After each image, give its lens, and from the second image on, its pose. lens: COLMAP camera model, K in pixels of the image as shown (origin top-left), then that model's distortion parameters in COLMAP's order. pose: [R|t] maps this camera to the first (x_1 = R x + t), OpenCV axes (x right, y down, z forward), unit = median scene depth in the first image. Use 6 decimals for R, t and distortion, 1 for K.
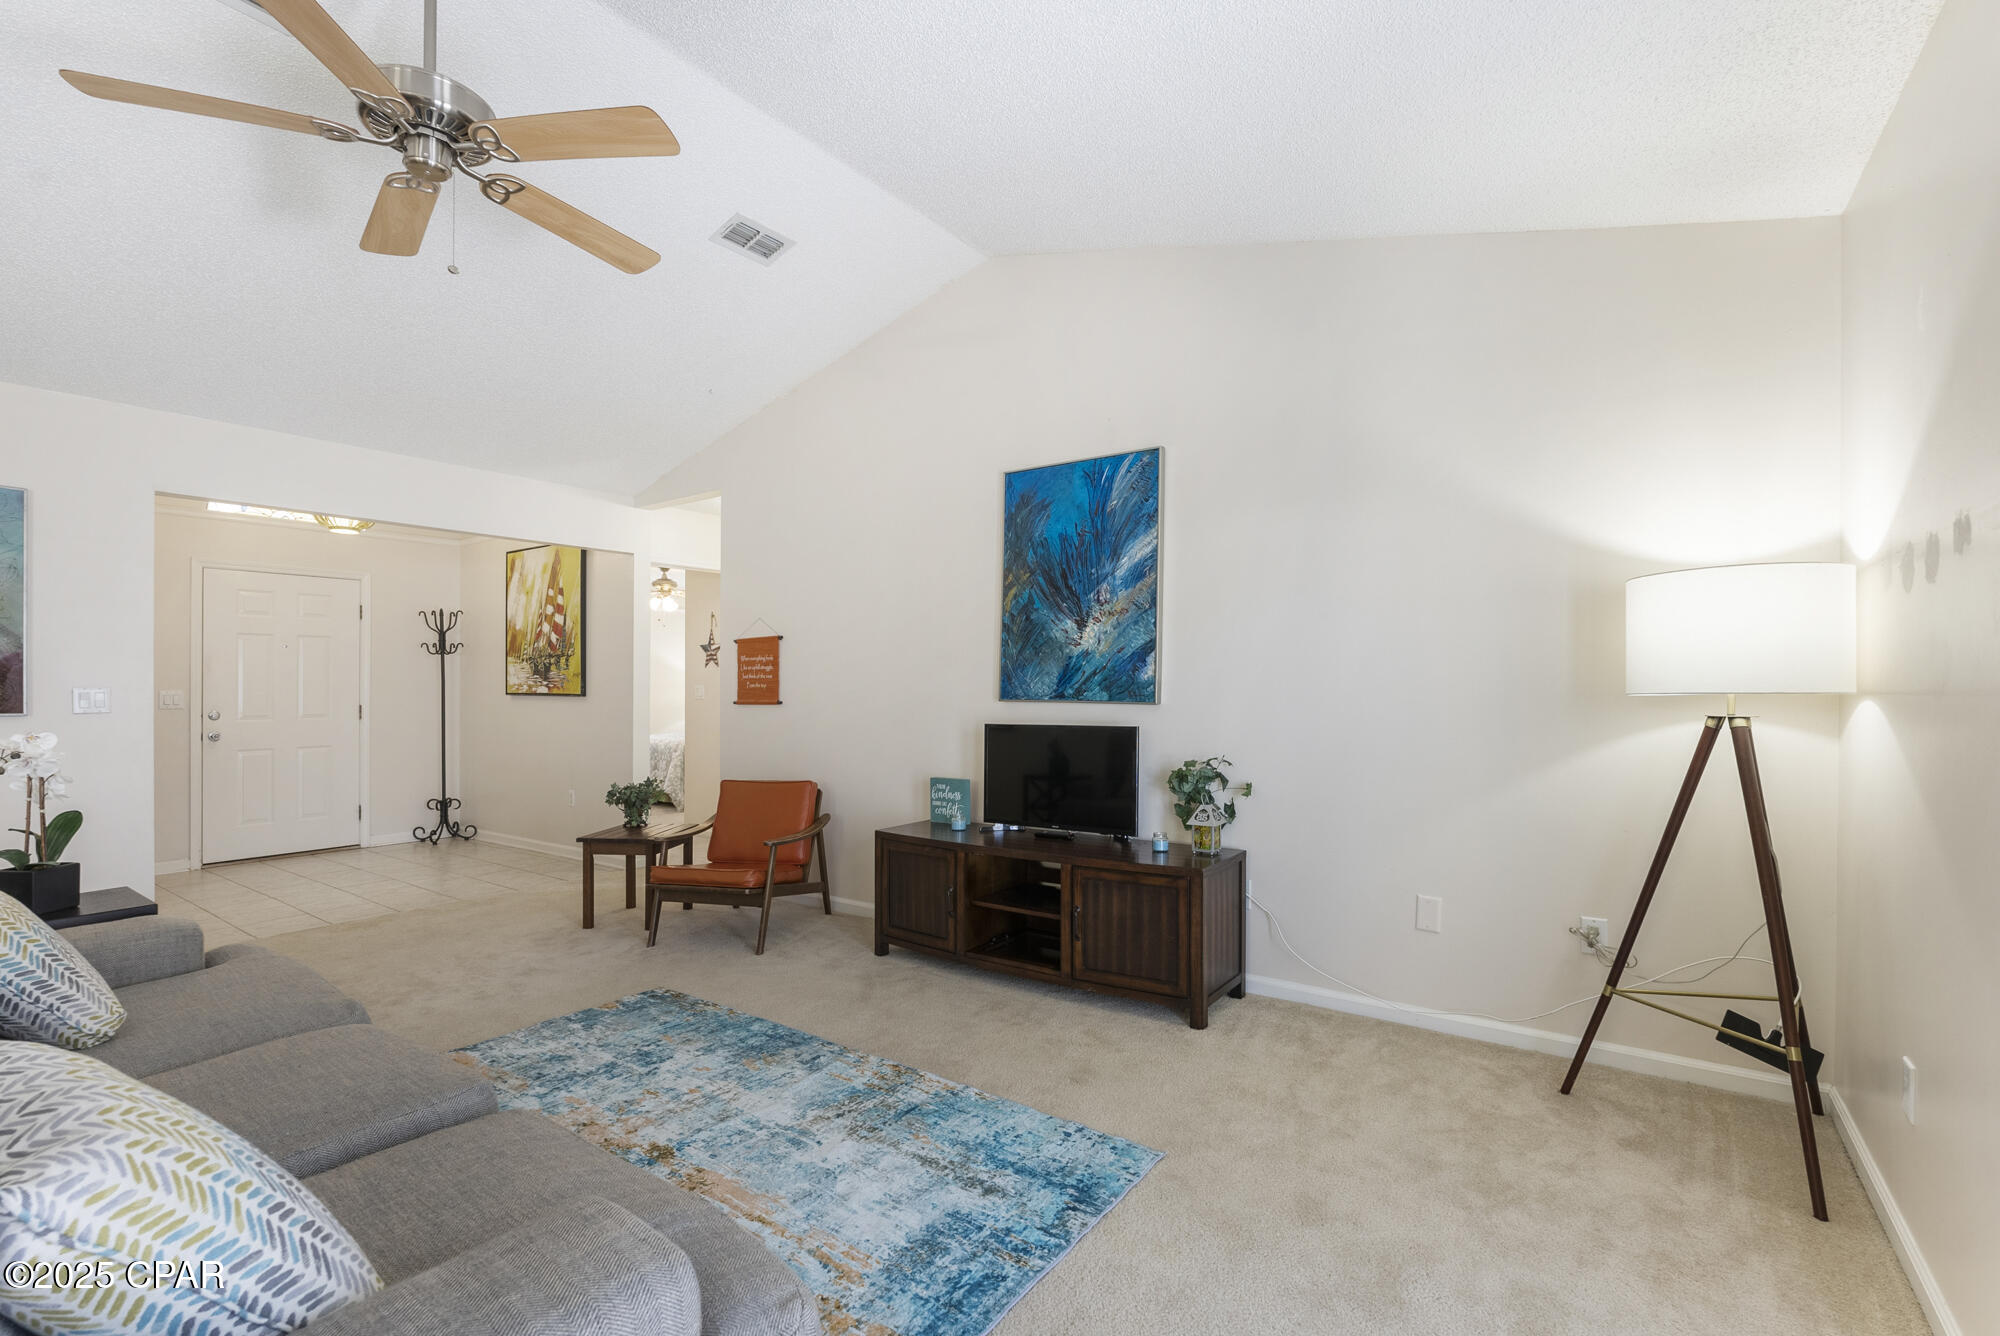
lens RADIAL K [[880.9, 0, 1003.0], [0, 880.9, 678.7], [0, 0, 1]] dist [-0.010518, 0.001860]
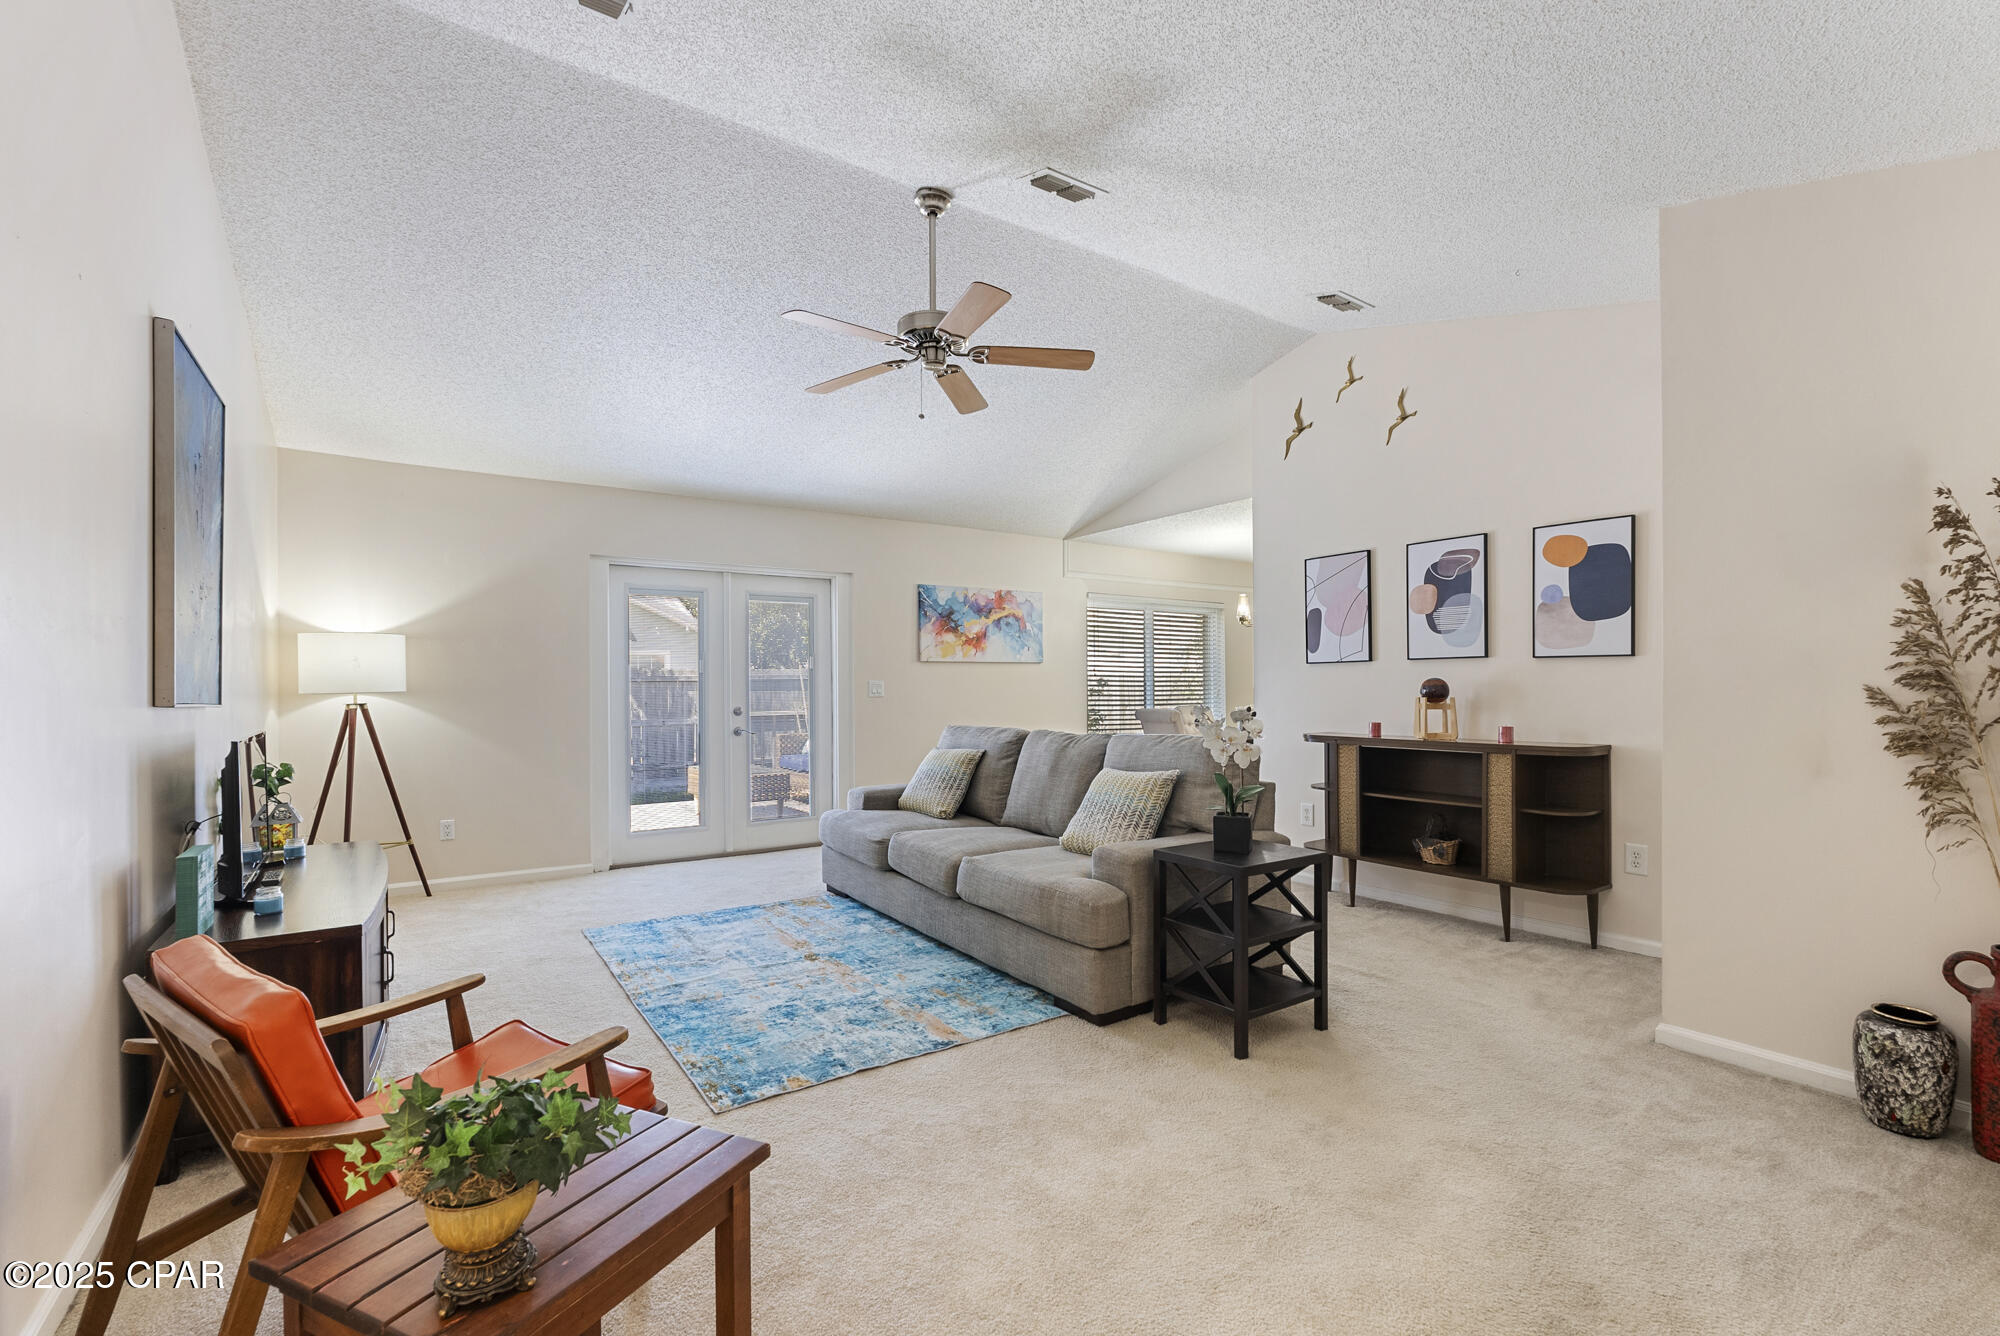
lens RADIAL K [[880.9, 0, 988.8], [0, 880.9, 678.8], [0, 0, 1]] dist [-0.010518, 0.001860]
pose [[-0.937058, 0.018829, 0.348666, -0.896225], [0.013549, 0.999754, -0.017576, 0.027514], [-0.348911, -0.011746, -0.937082, 1.690623]]
